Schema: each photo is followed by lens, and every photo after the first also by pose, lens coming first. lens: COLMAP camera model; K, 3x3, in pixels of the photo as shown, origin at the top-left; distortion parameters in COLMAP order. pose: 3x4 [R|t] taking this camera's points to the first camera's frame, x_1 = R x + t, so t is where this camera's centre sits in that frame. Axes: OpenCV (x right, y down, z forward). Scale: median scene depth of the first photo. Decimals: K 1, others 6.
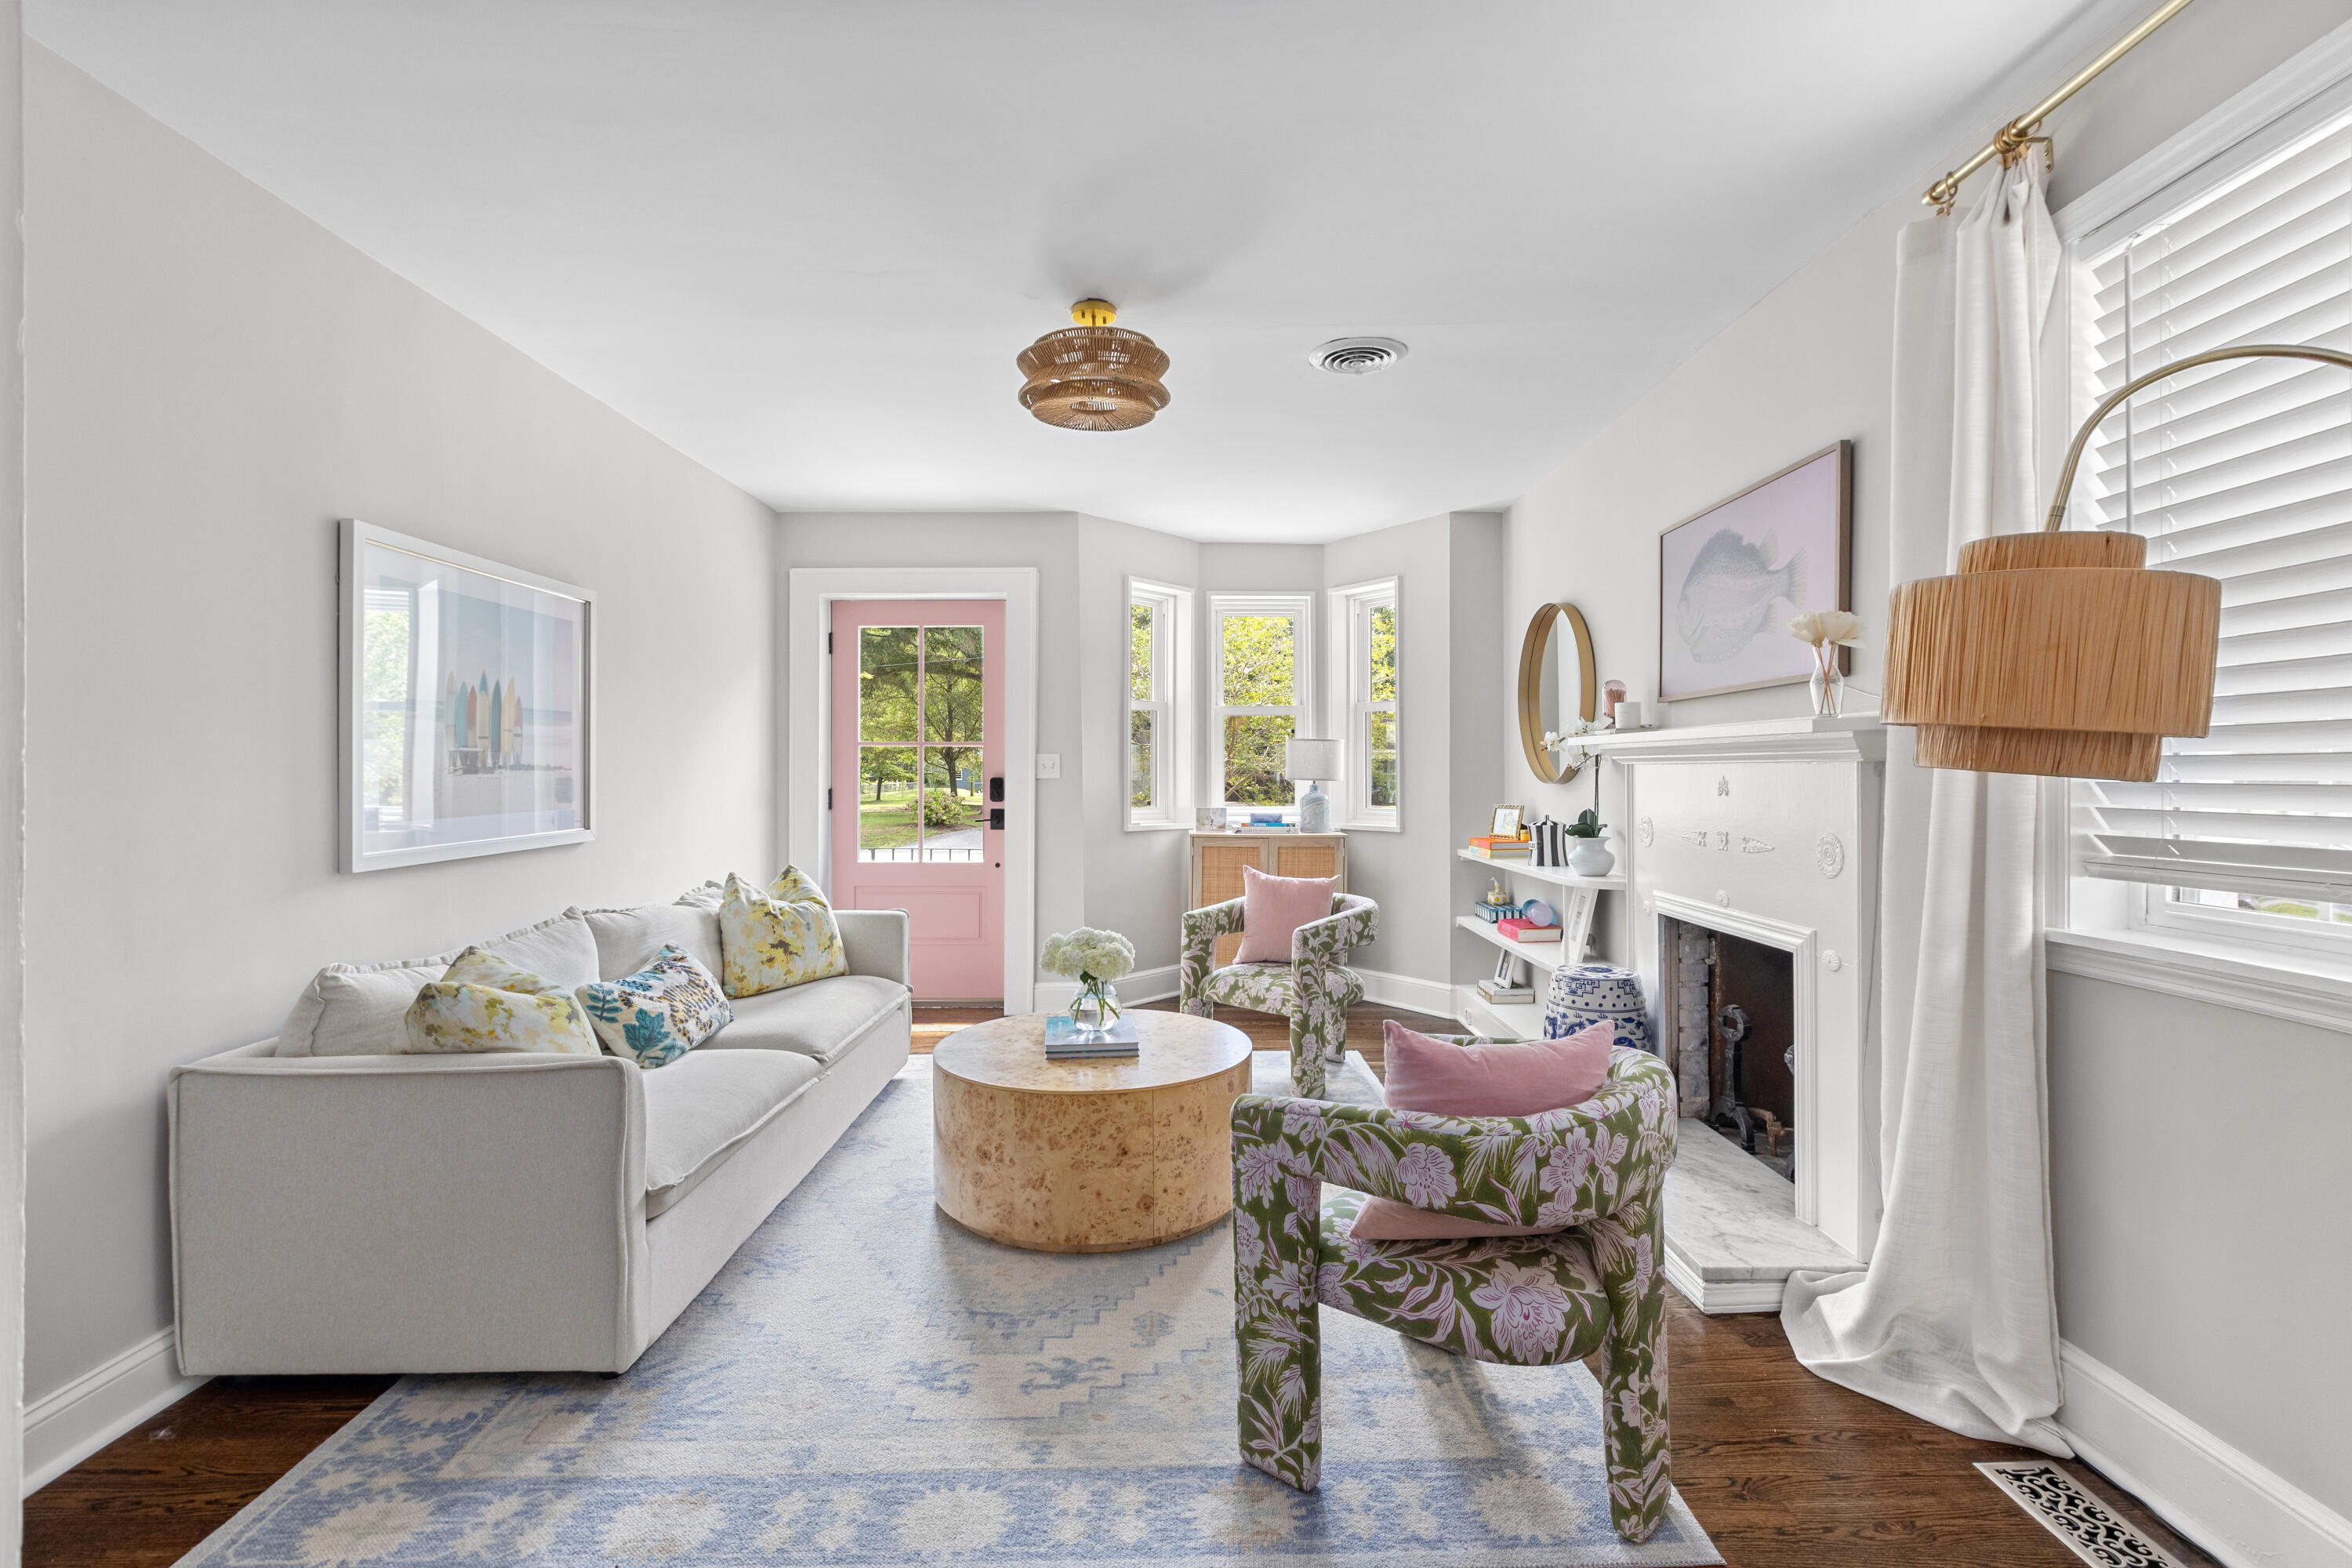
lens RADIAL K [[1085.5, 0, 1180.2], [0, 1085.5, 760.3], [0, 0, 1]] dist [-0.002698, -0.000754]
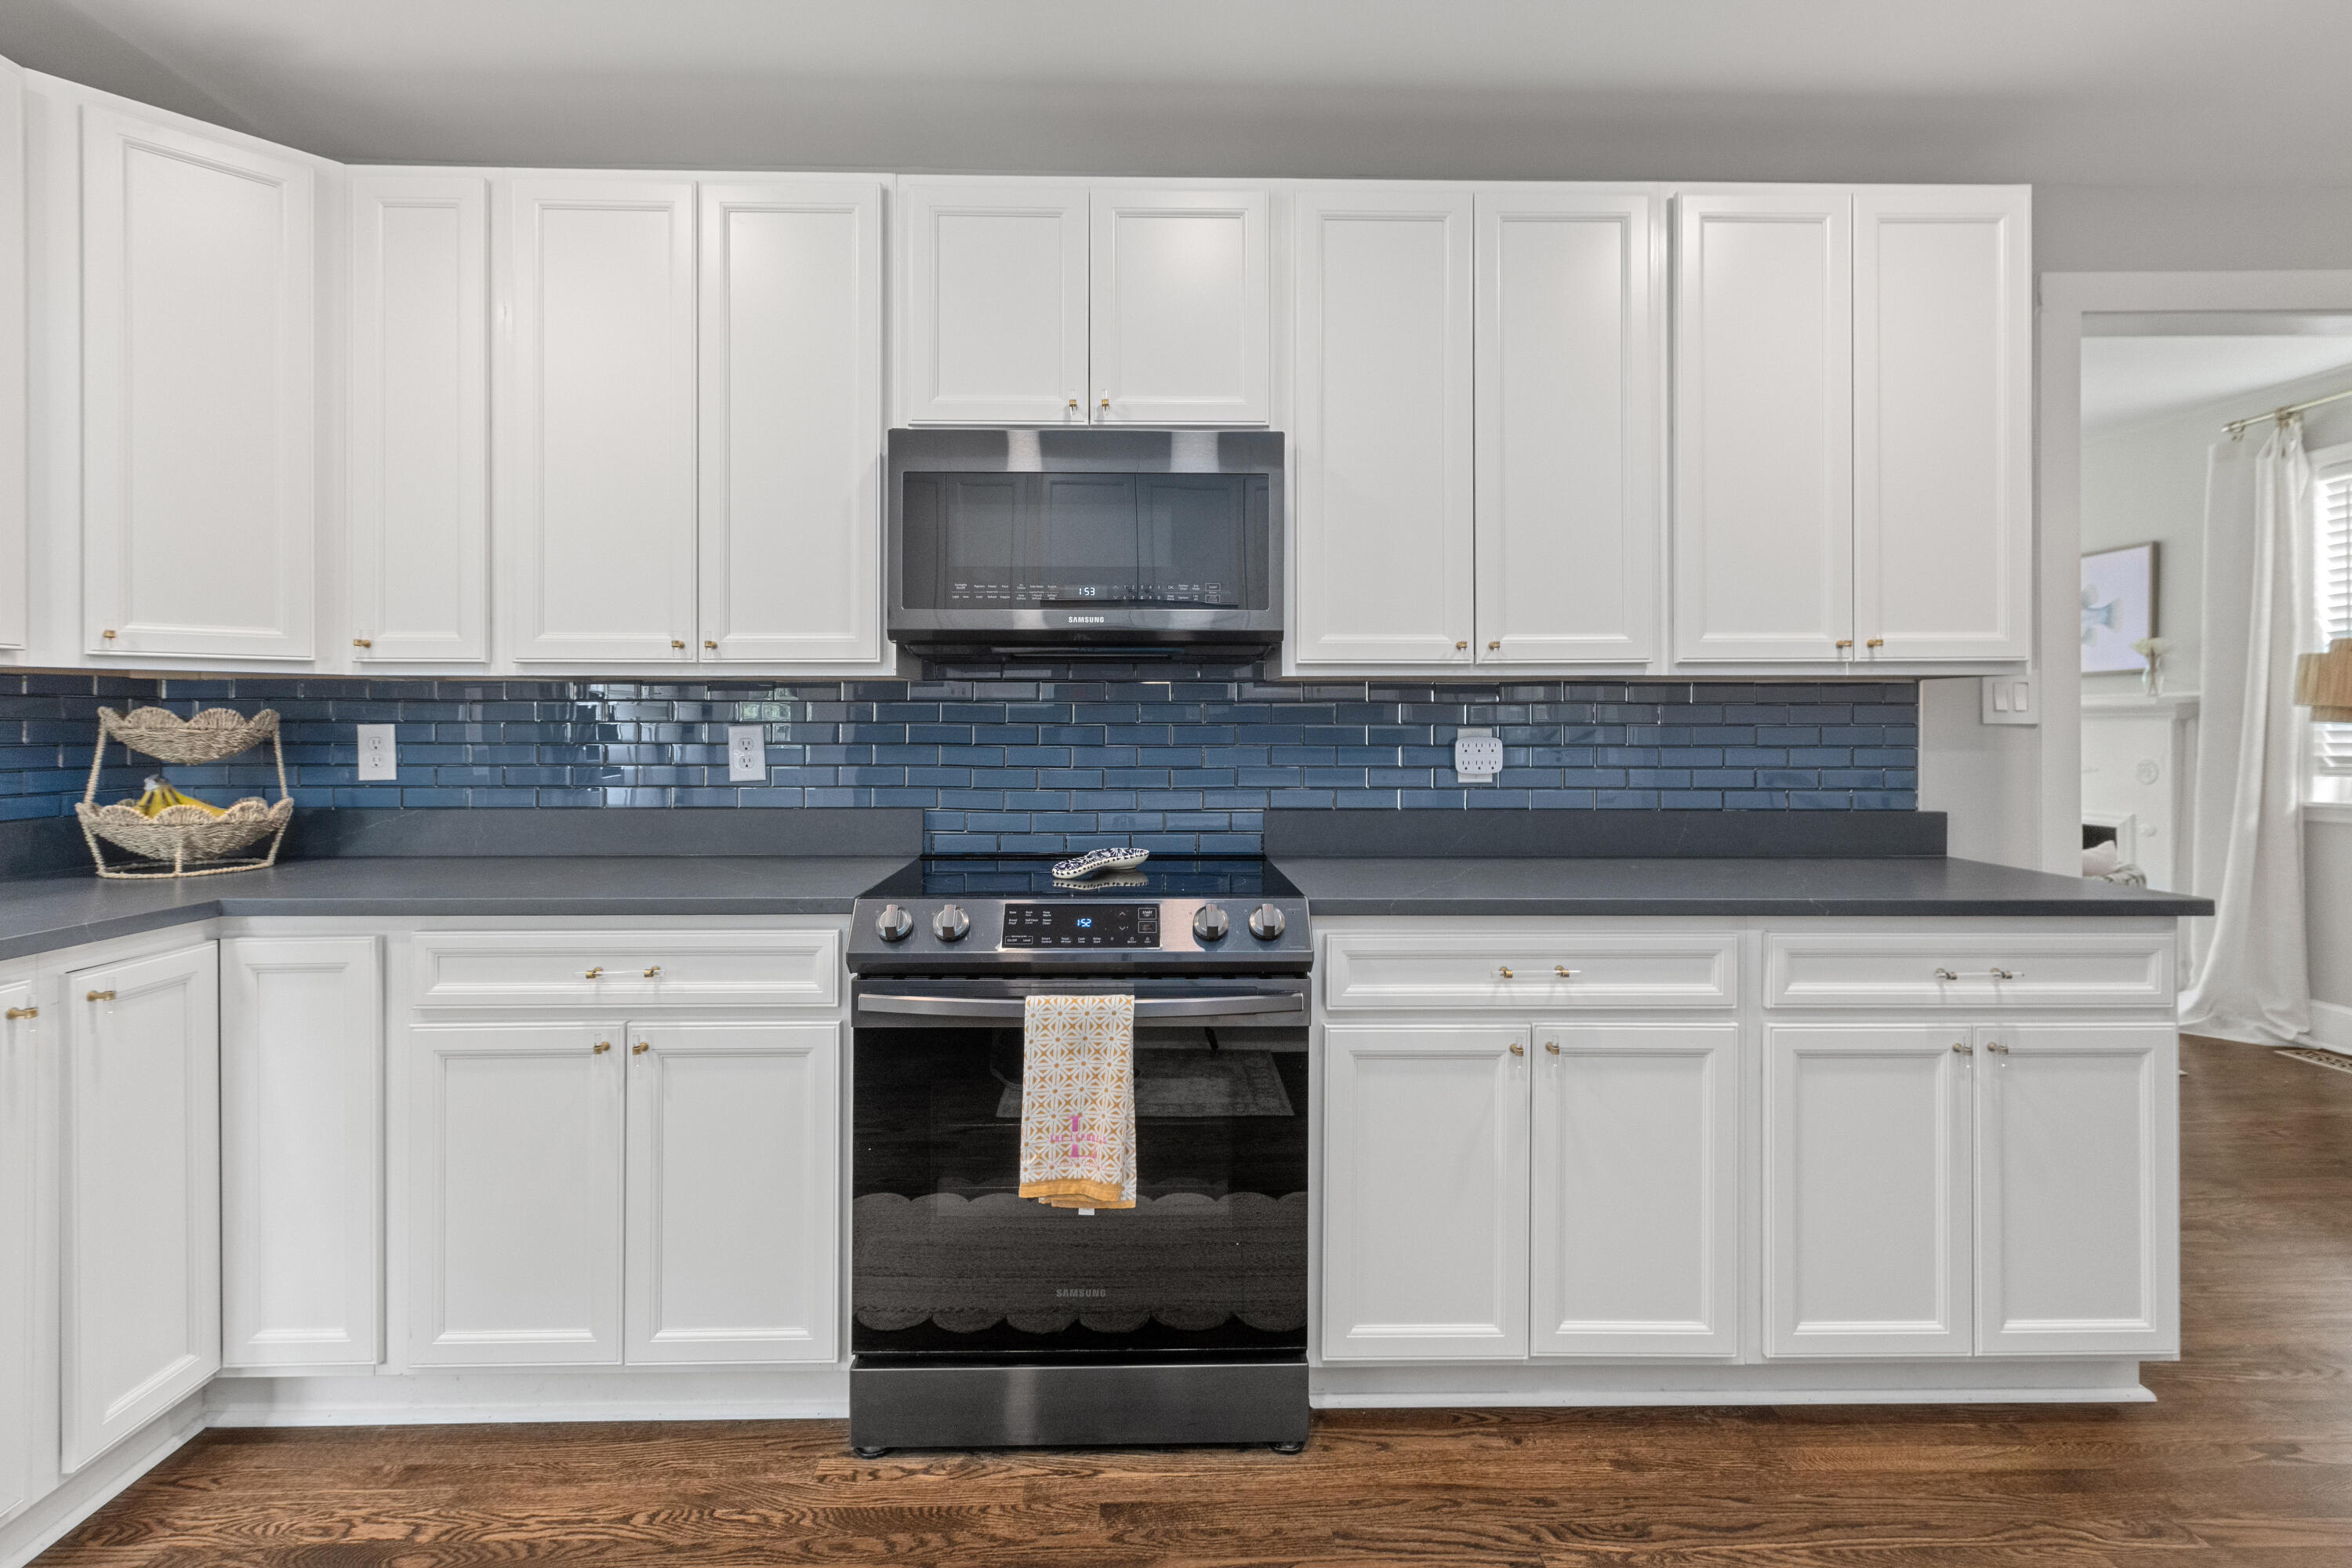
lens RADIAL K [[1136.2, 0, 1148.7], [0, 1136.2, 722.3], [0, 0, 1]] dist [0.003220, 0.000481]
pose [[0.999943, 0.000195, 0.010689, -1.426807], [-0.000238, 0.999992, 0.003960, -0.003732], [-0.010689, -0.003962, 0.999935, -1.155919]]
